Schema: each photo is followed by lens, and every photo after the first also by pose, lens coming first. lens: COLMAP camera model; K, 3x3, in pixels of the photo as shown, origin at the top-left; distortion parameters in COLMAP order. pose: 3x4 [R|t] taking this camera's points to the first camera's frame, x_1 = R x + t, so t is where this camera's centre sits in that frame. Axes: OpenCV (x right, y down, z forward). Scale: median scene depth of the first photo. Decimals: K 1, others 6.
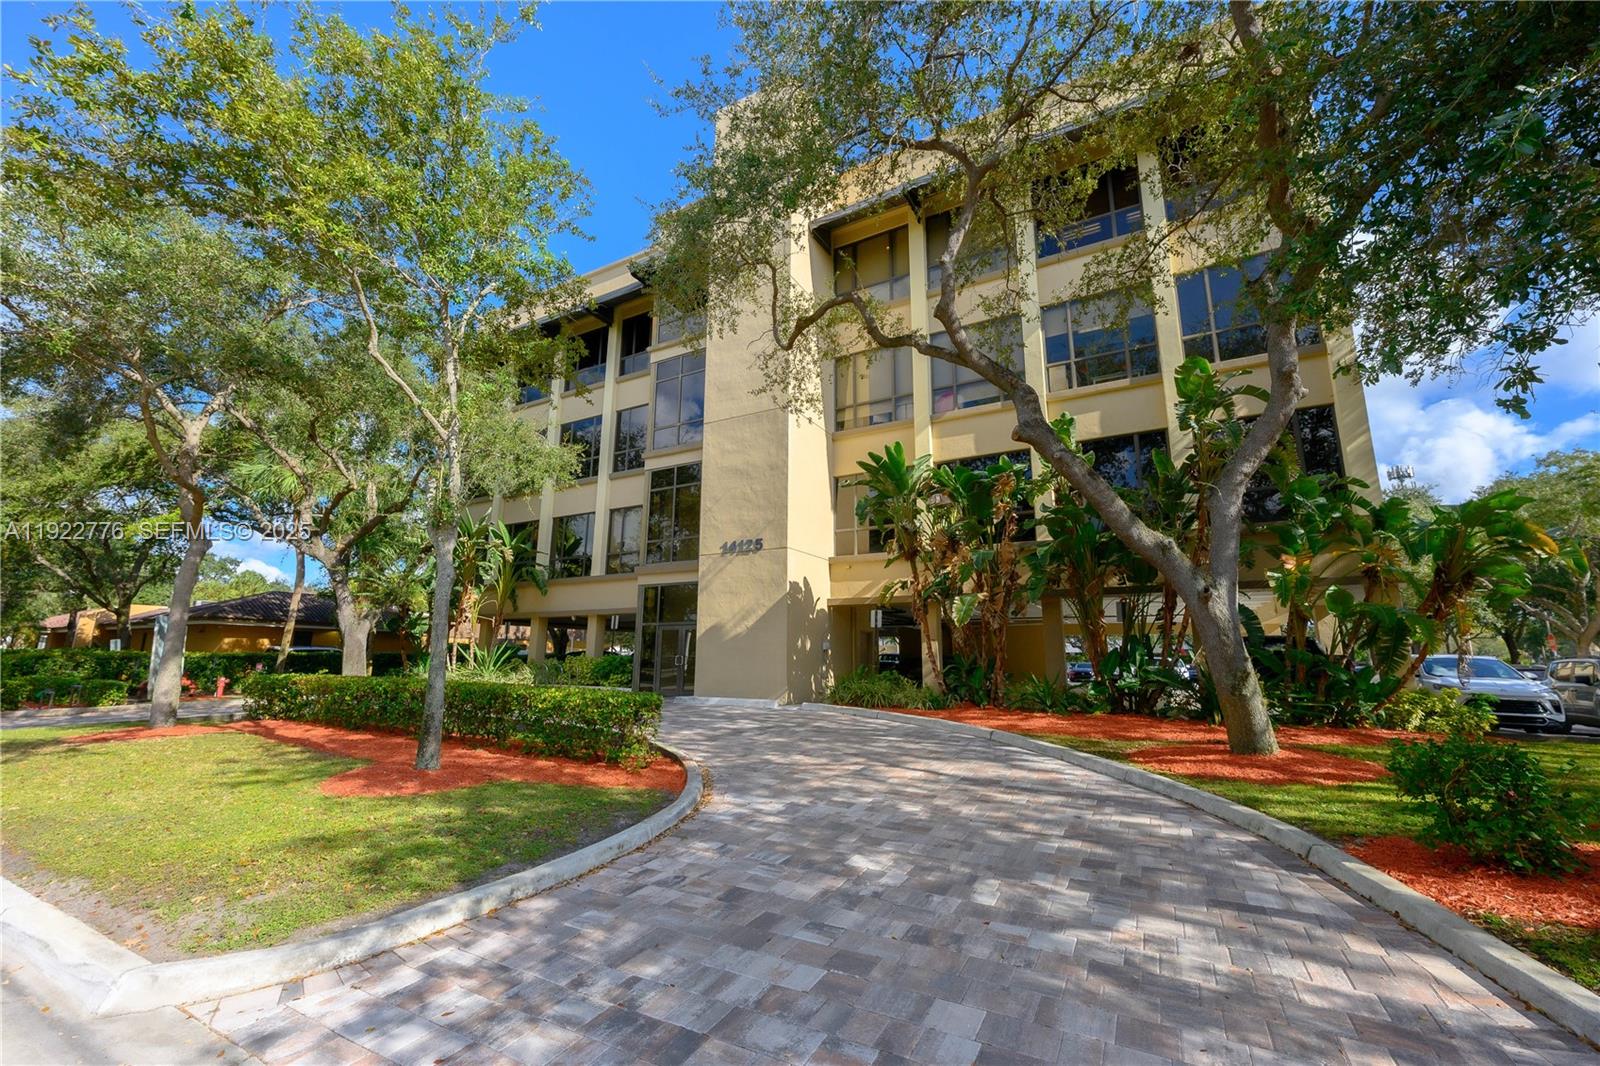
lens RADIAL K [[631.6, 0, 803.0], [0, 631.6, 536.7], [0, 0, 1]] dist [0.001106, 0.000064]
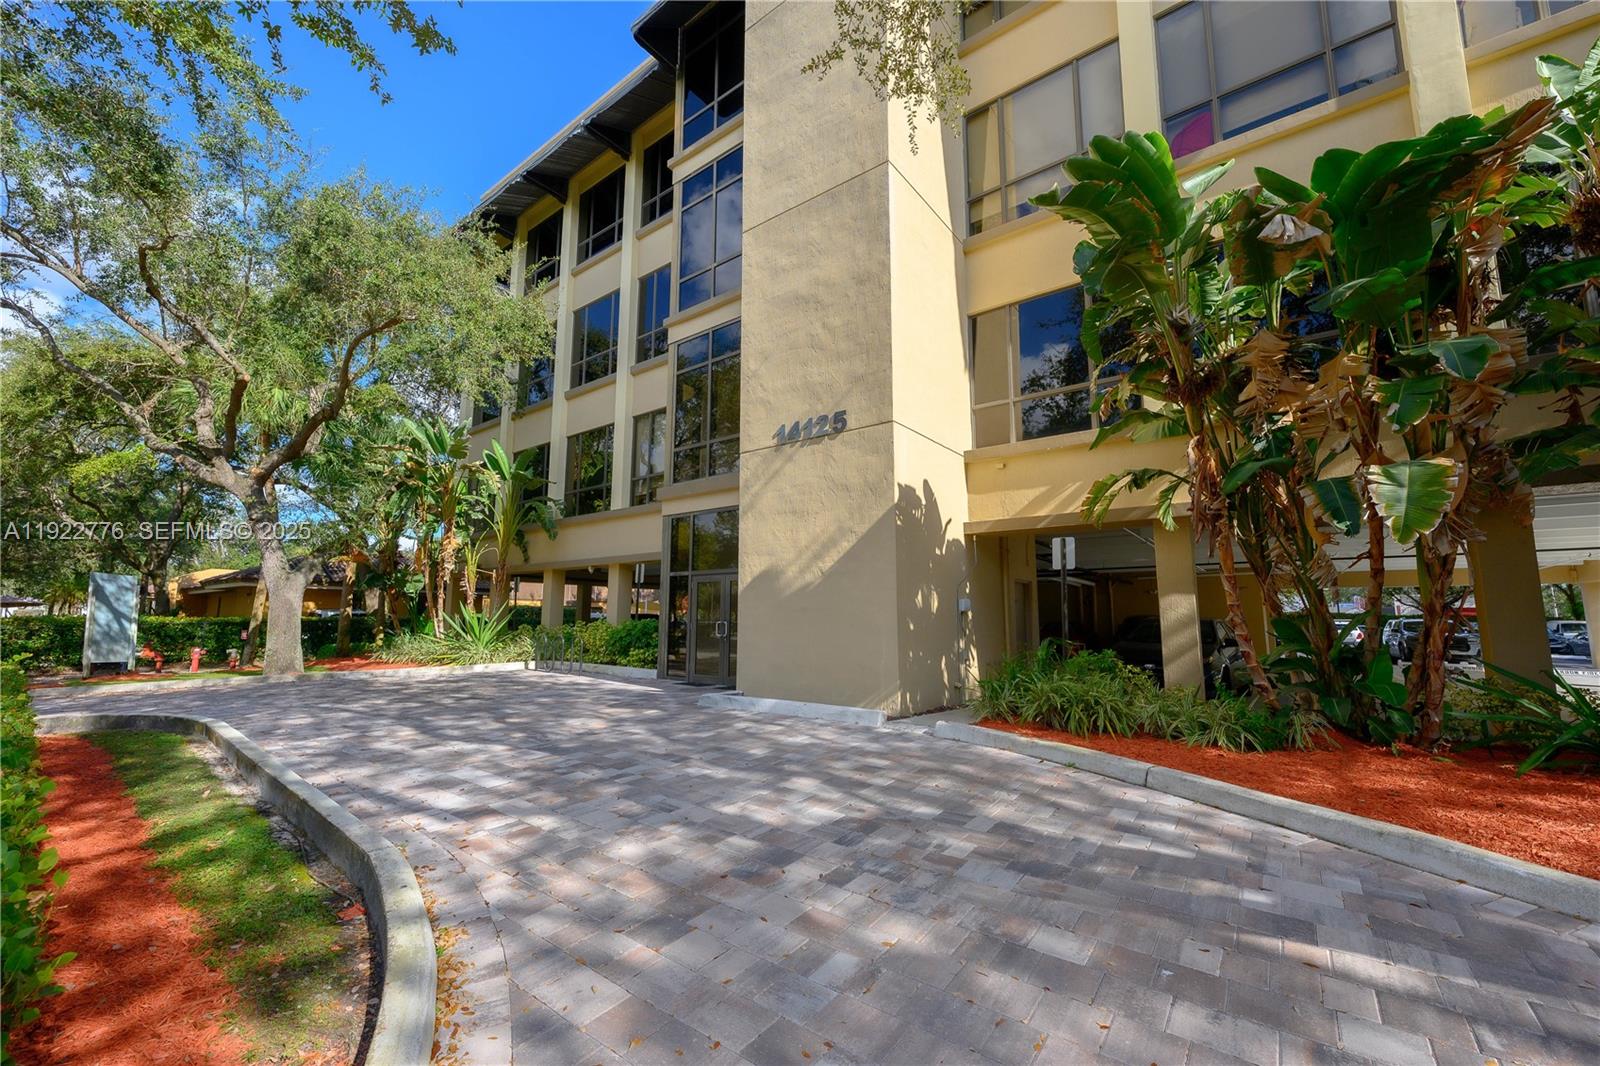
lens RADIAL K [[631.6, 0, 801.9], [0, 631.6, 535.4], [0, 0, 1]] dist [0.001106, 0.000064]
pose [[0.988702, -0.023066, -0.148109, -0.021237], [0.031759, 0.997892, 0.056597, 0.072042], [0.146491, -0.060662, 0.987350, 0.409649]]
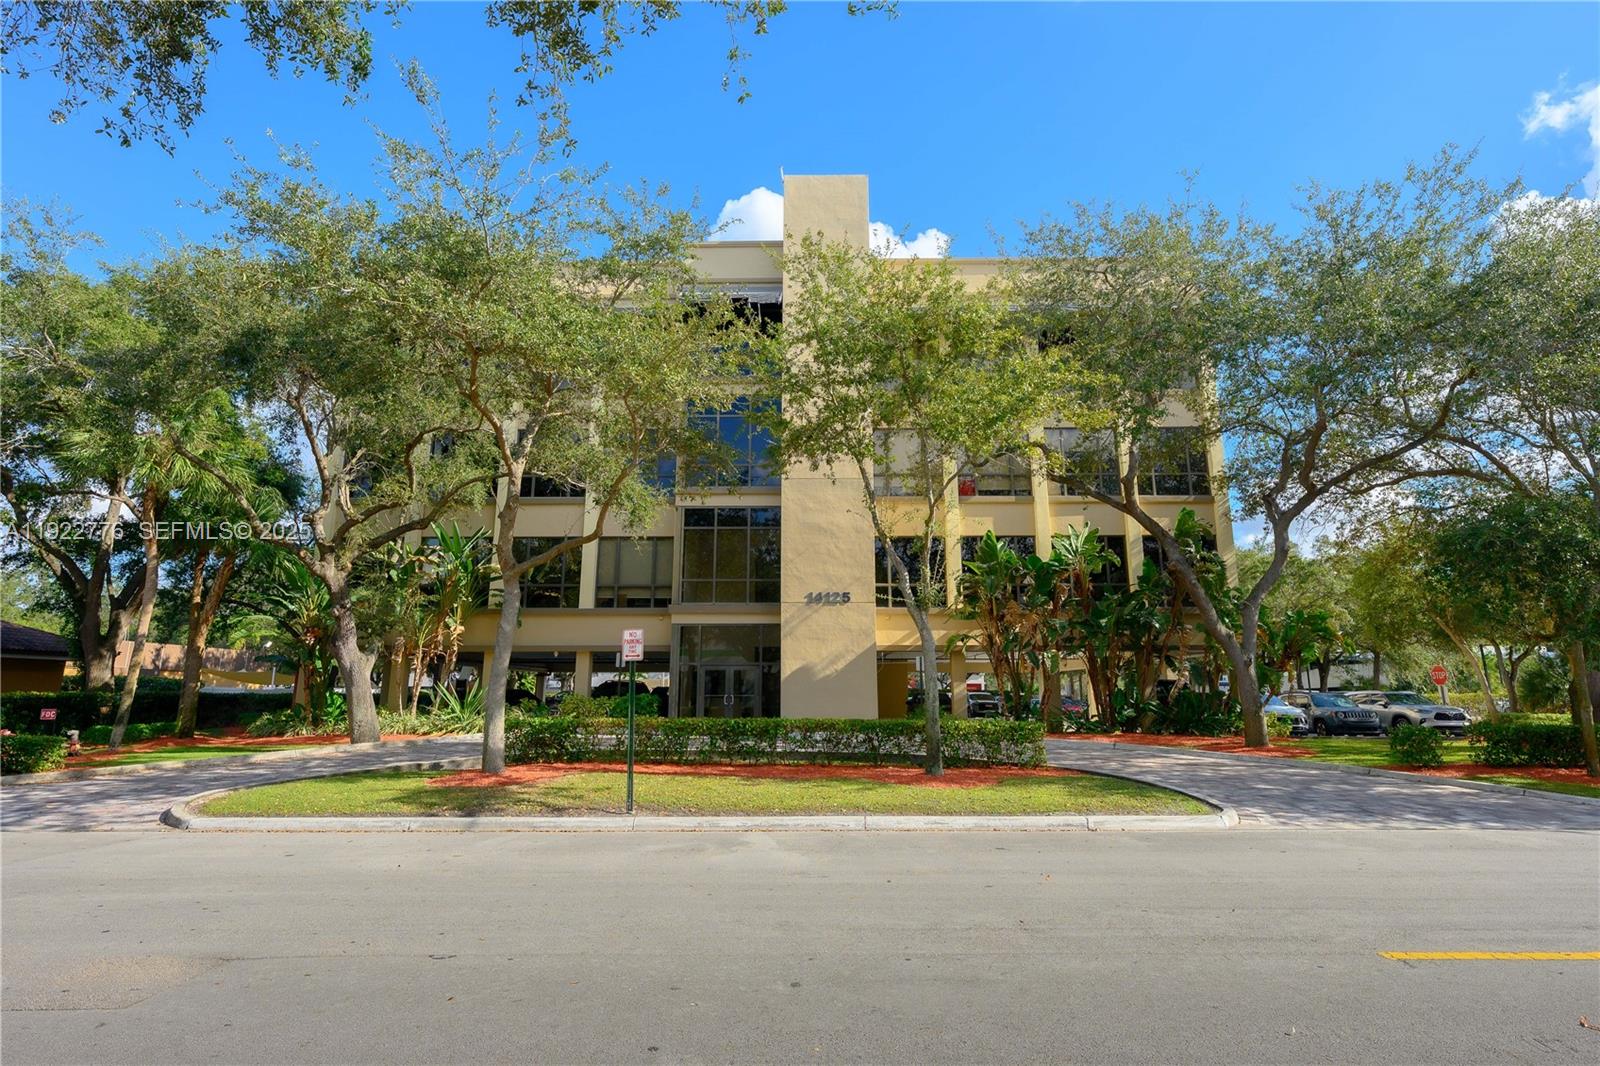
lens RADIAL K [[791.3, 0, 799.7], [0, 791.3, 535.6], [0, 0, 1]] dist [0.003867, 0.000160]
pose [[0.878906, 0.087304, 0.468937, -0.756083], [-0.085152, 0.996033, -0.025840, -0.050563], [-0.469333, -0.017220, 0.882853, -0.204072]]
